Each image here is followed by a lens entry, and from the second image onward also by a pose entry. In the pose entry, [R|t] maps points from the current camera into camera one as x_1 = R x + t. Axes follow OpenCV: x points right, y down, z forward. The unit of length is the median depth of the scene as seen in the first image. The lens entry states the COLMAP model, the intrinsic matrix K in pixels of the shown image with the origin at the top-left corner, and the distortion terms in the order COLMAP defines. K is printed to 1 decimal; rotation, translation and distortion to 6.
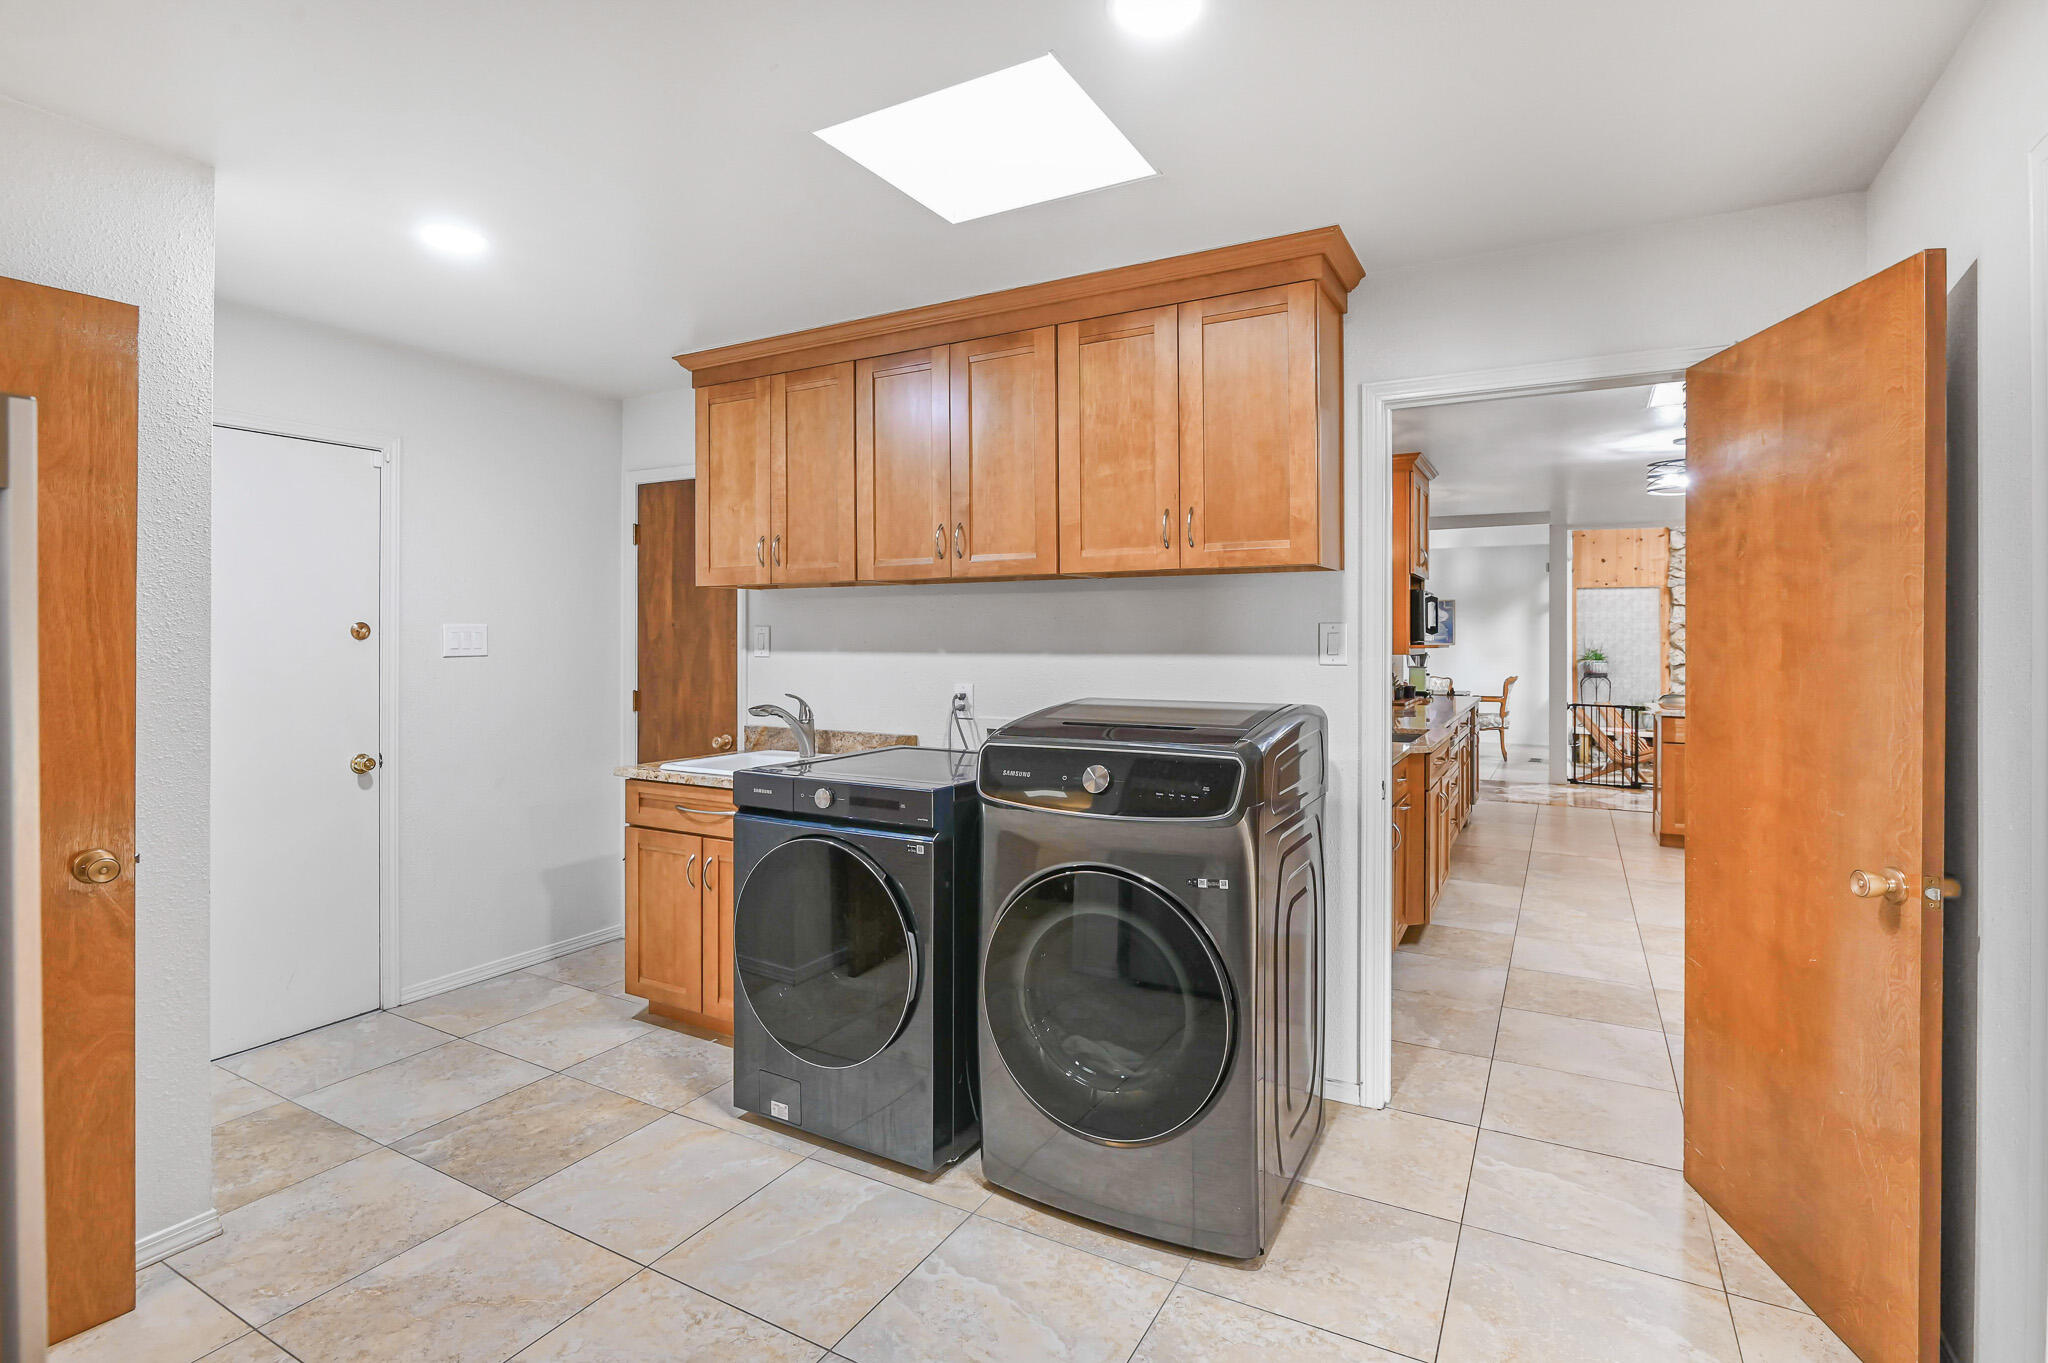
lens RADIAL K [[971.7, 0, 1023.2], [0, 971.7, 644.5], [0, 0, 1]] dist [-0.003062, -0.000531]
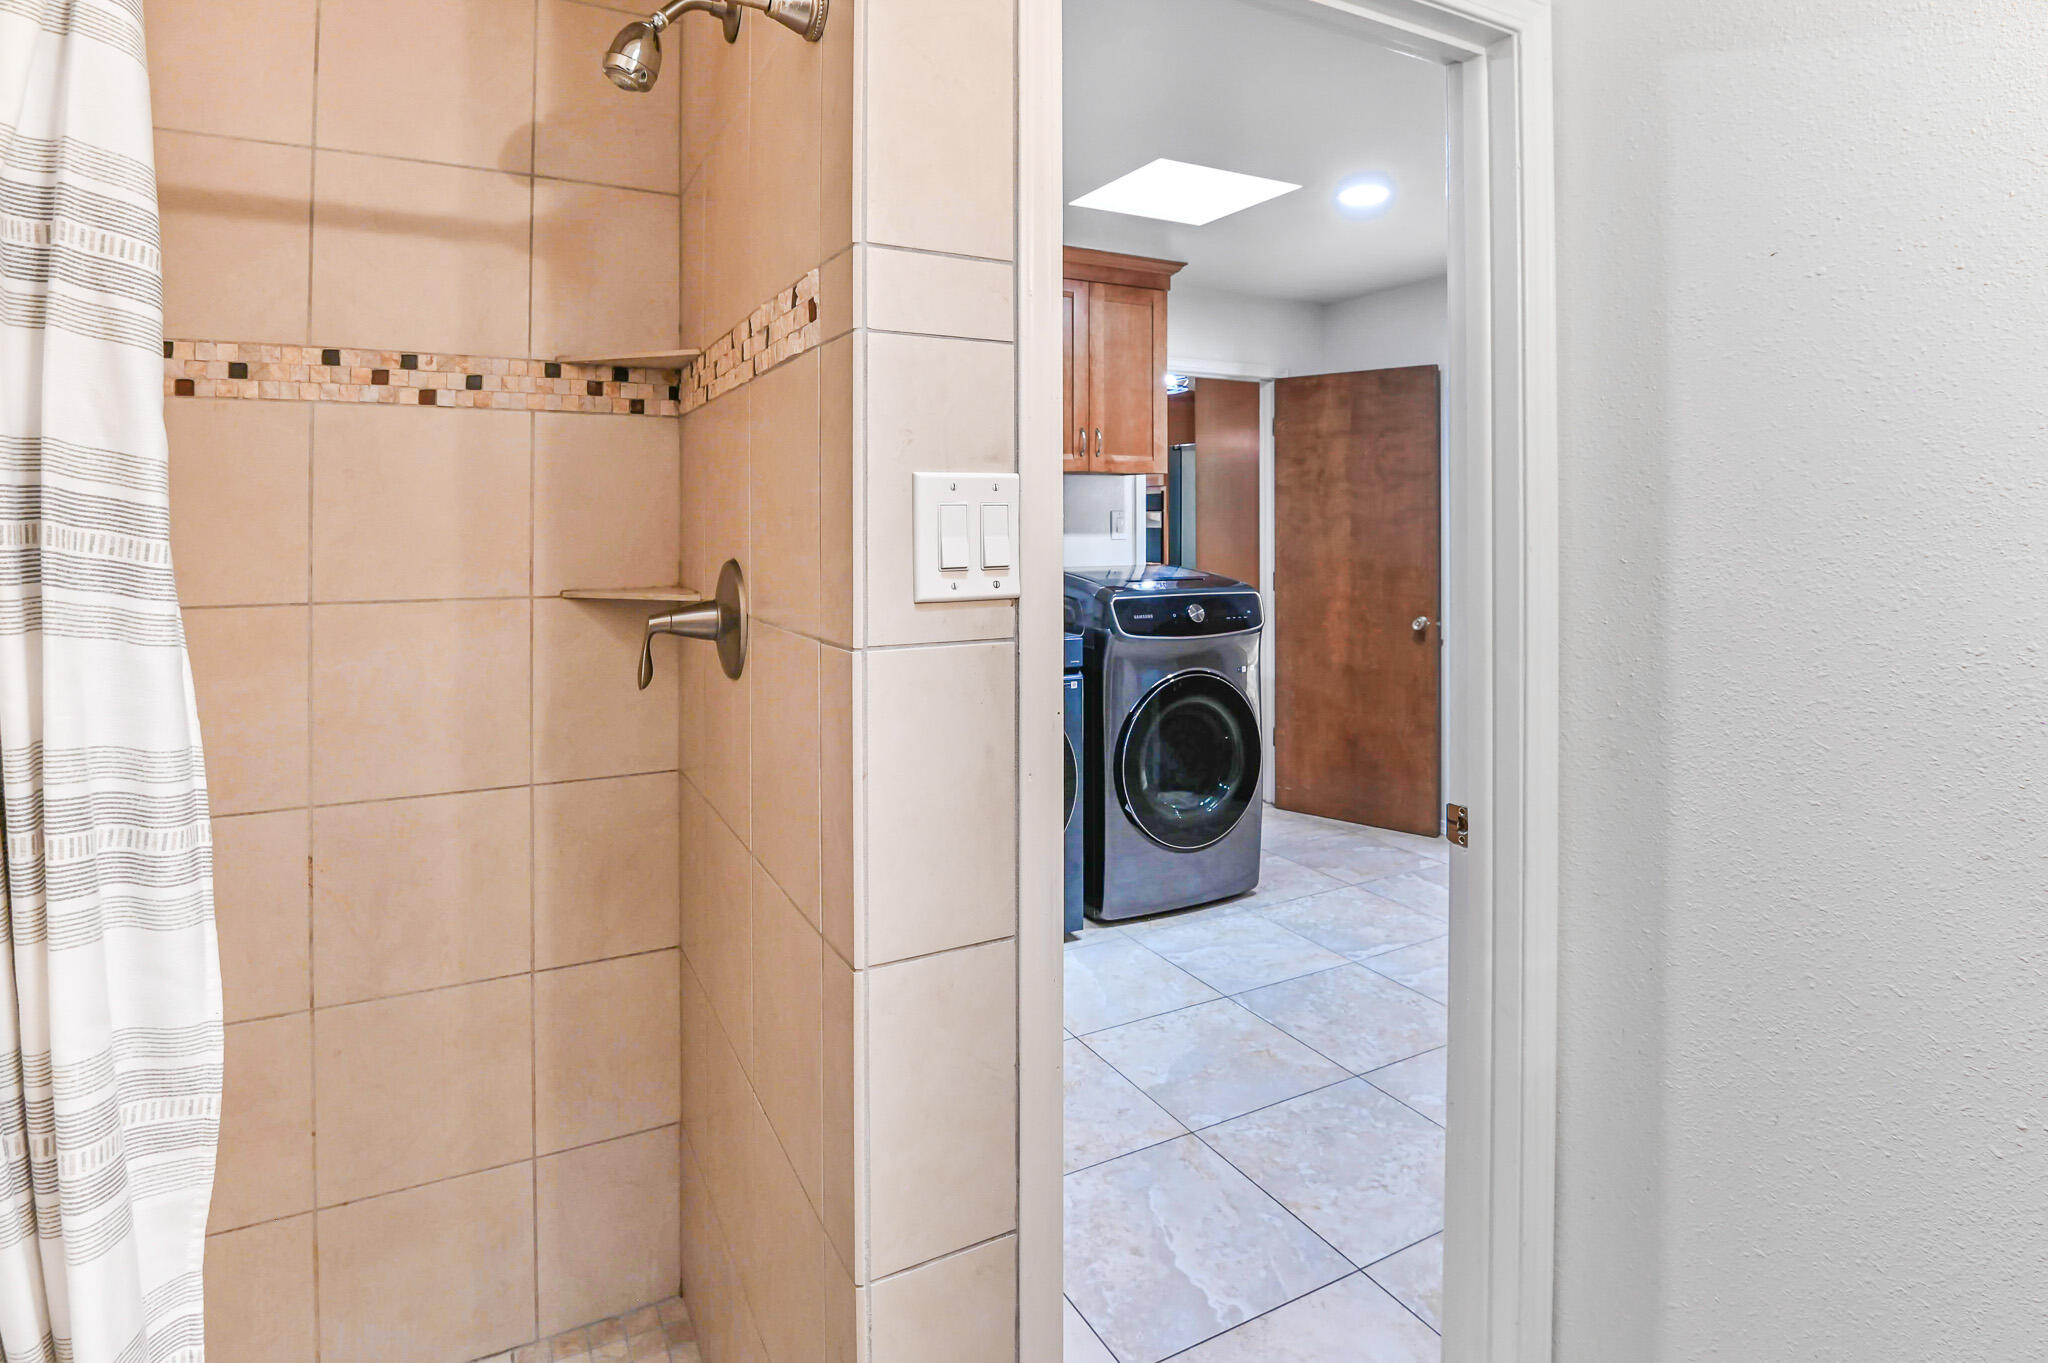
lens RADIAL K [[1082.6, 0, 1027.4], [0, 1082.6, 529.4], [0, 0, 1]] dist [-0.000624, -0.000003]
pose [[0.534874, -0.006544, 0.844906, -1.559088], [0.005352, 0.999976, 0.004357, -0.002797], [-0.844915, 0.002191, 0.534897, 0.320479]]
